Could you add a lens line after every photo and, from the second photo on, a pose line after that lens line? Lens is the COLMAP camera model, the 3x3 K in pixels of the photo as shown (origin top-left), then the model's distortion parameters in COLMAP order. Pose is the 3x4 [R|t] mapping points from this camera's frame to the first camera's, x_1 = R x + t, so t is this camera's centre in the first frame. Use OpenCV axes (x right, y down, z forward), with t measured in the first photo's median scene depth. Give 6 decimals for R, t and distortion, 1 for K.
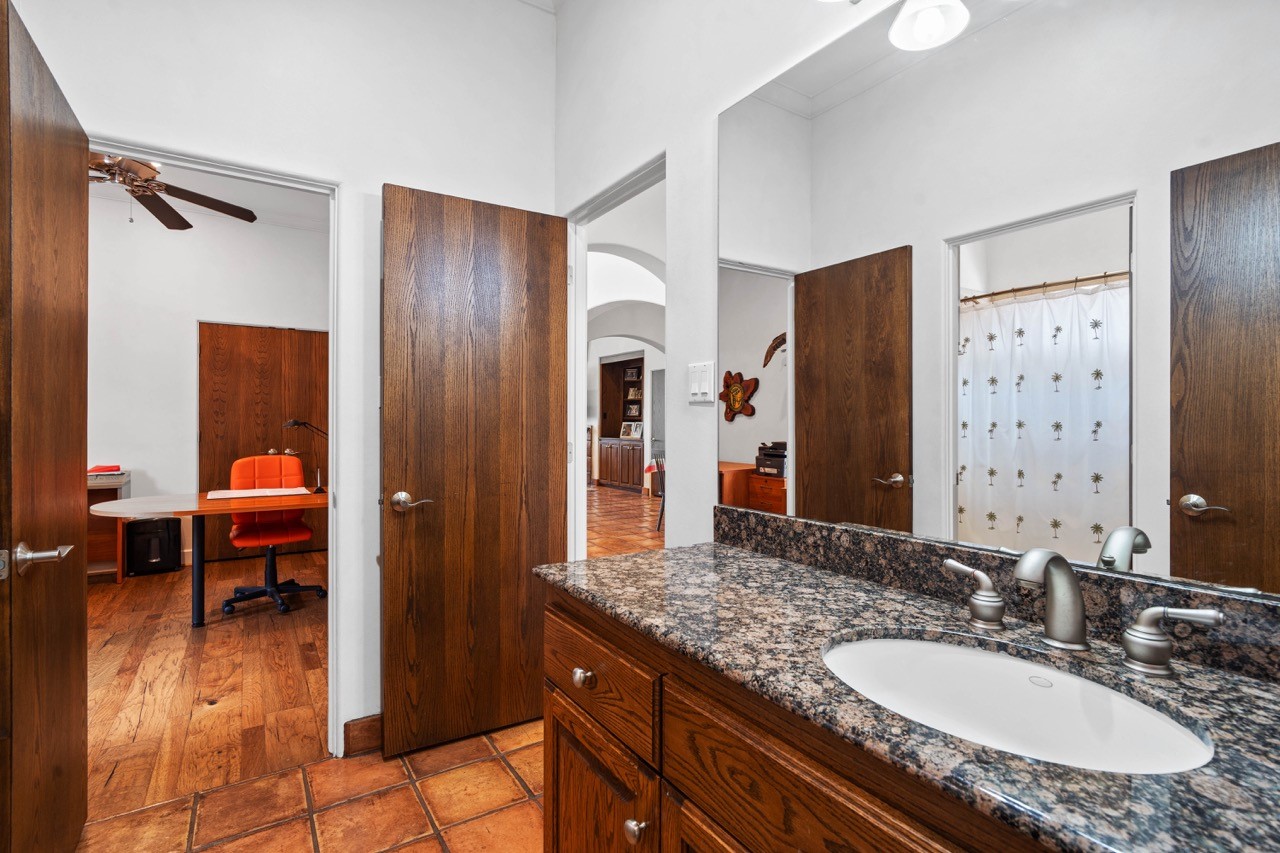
lens RADIAL K [[603.3, 0, 635.7], [0, 603.3, 426.2], [0, 0, 1]] dist [-0.007159, 0.000238]
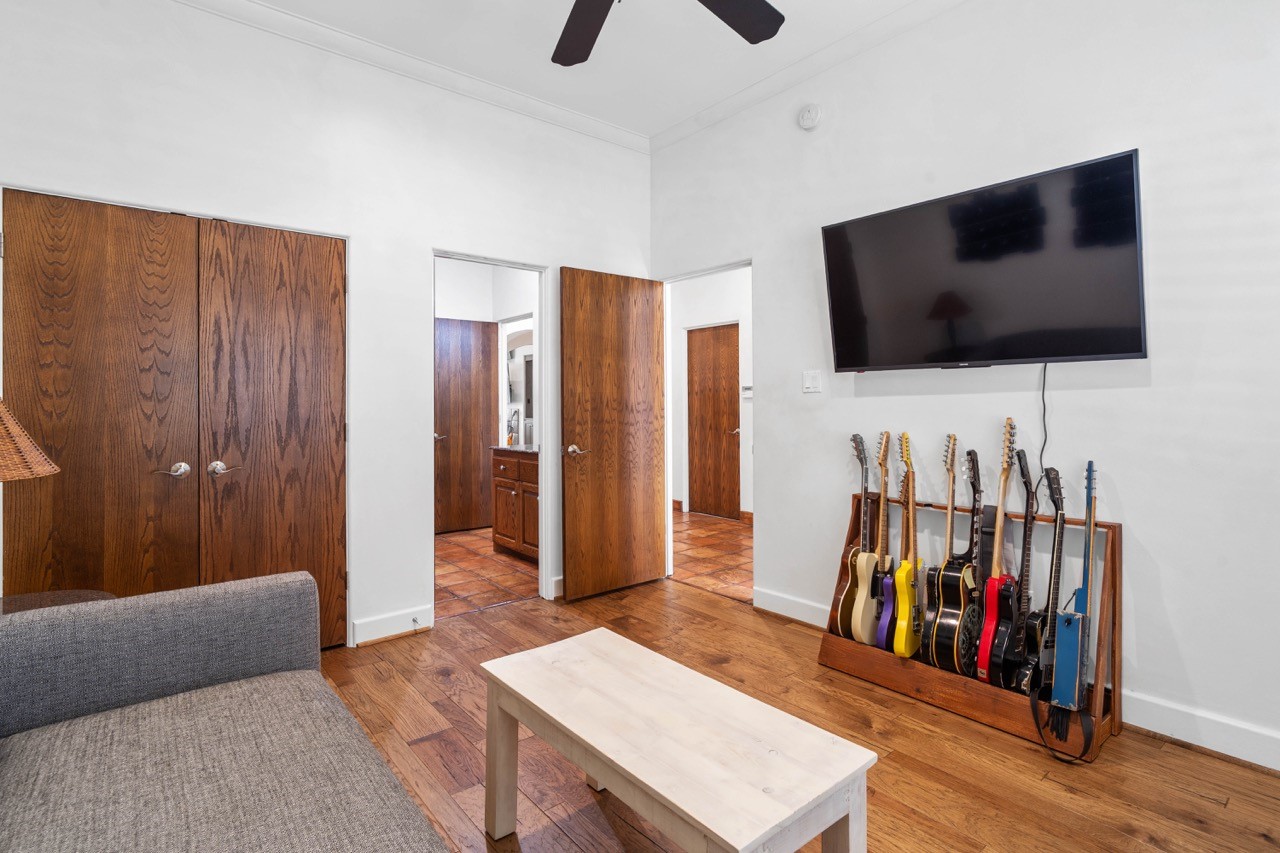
lens RADIAL K [[603.3, 0, 635.7], [0, 603.3, 426.2], [0, 0, 1]] dist [-0.007159, 0.000238]
pose [[0.993944, -0.002382, 0.109860, 0.179816], [-0.000499, 0.999657, 0.026188, 0.008740], [-0.109884, -0.026084, 0.993602, -1.579286]]
